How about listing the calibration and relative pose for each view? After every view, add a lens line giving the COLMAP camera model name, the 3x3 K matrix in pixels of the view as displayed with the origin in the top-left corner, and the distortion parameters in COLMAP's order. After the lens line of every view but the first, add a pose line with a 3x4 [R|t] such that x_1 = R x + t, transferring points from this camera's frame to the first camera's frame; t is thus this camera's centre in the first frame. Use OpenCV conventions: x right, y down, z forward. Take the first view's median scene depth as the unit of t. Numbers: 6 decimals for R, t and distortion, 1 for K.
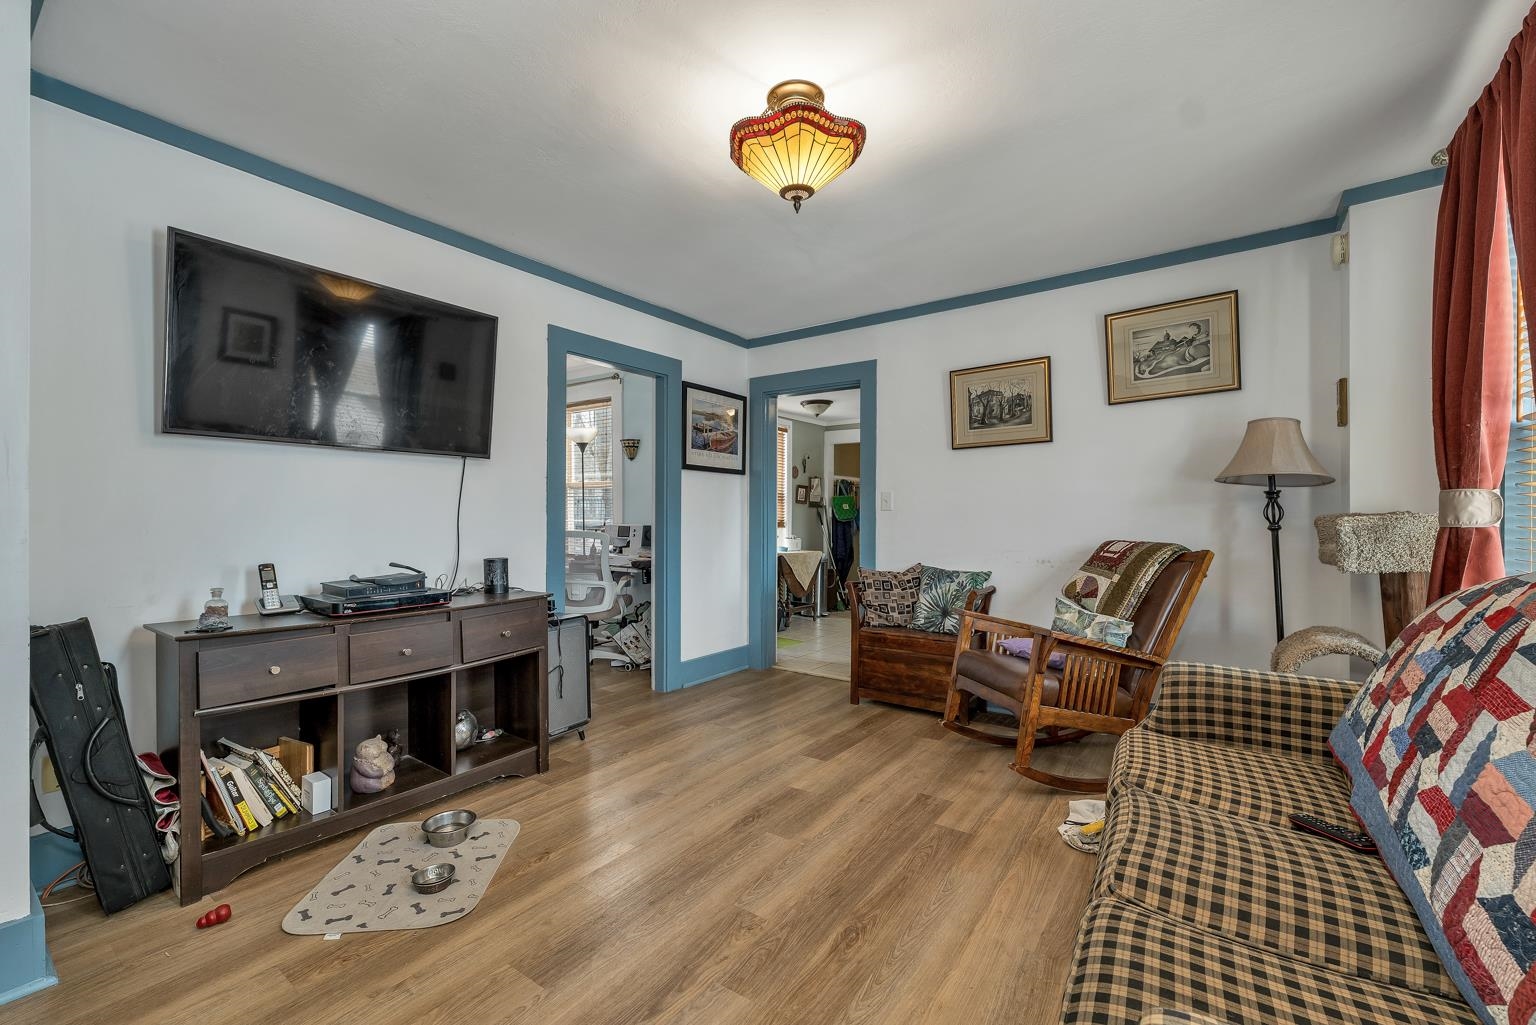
lens RADIAL K [[644.7, 0, 768.5], [0, 644.7, 510.8], [0, 0, 1]] dist [-0.001051, -0.000778]
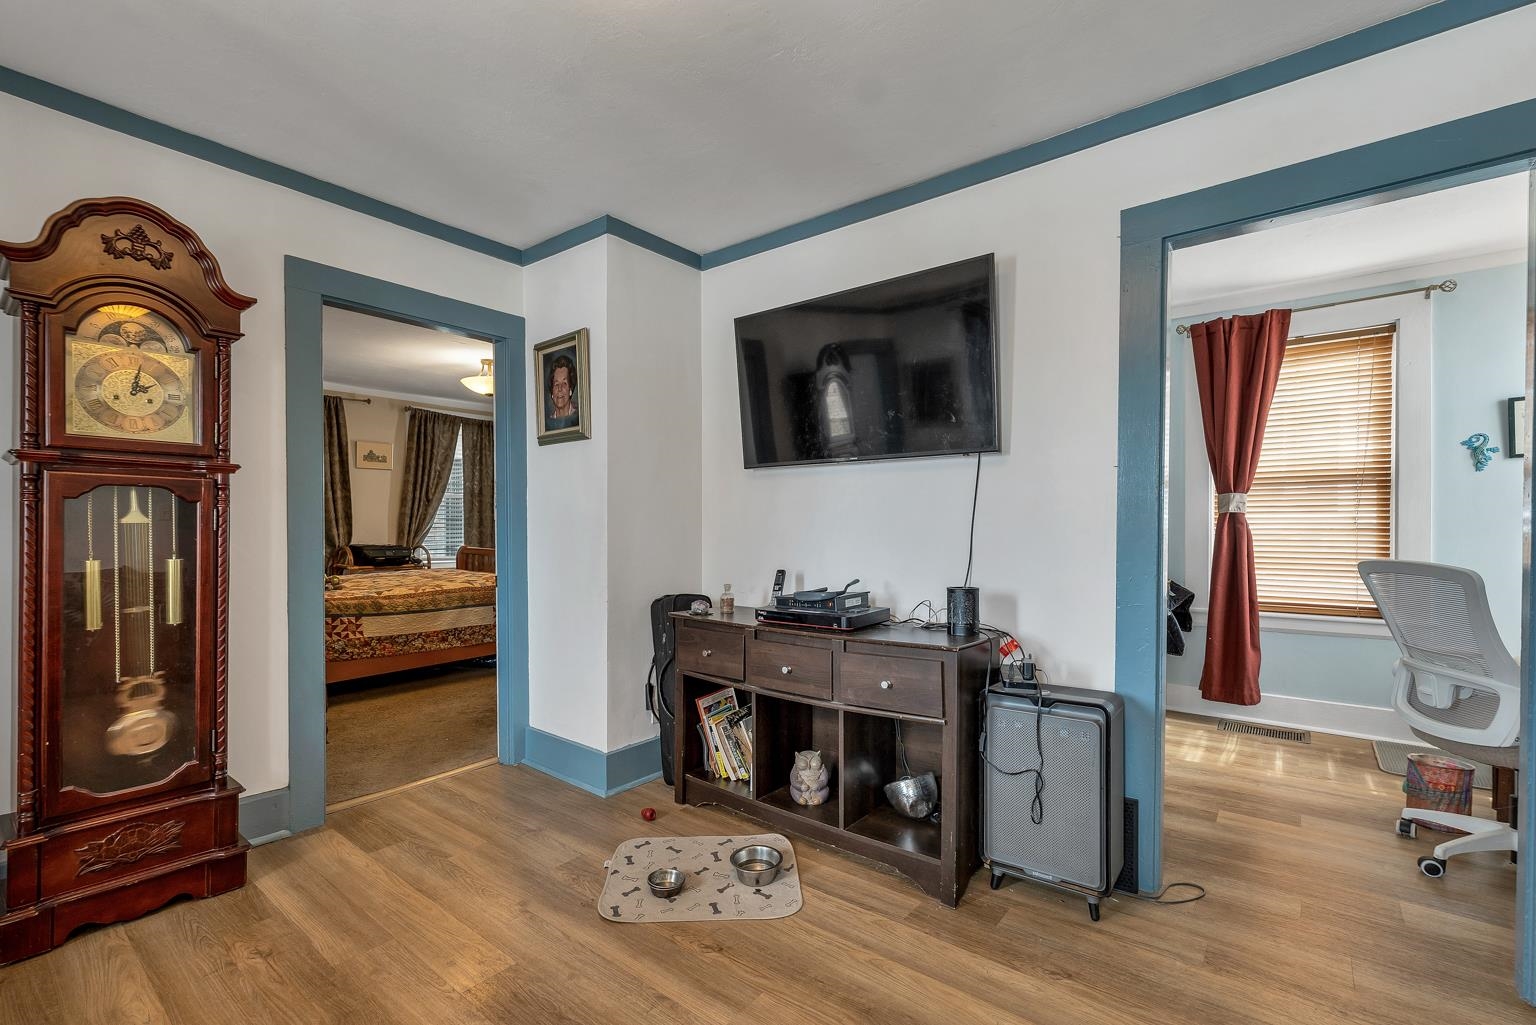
lens RADIAL K [[681.1, 0, 768.7], [0, 681.1, 529.0], [0, 0, 1]] dist [0.001770, -0.000125]
pose [[-0.066211, 0.003813, -0.997798, 0.333190], [0.007205, 0.999968, 0.003343, 0.002237], [0.997780, -0.006968, -0.066236, 0.747909]]
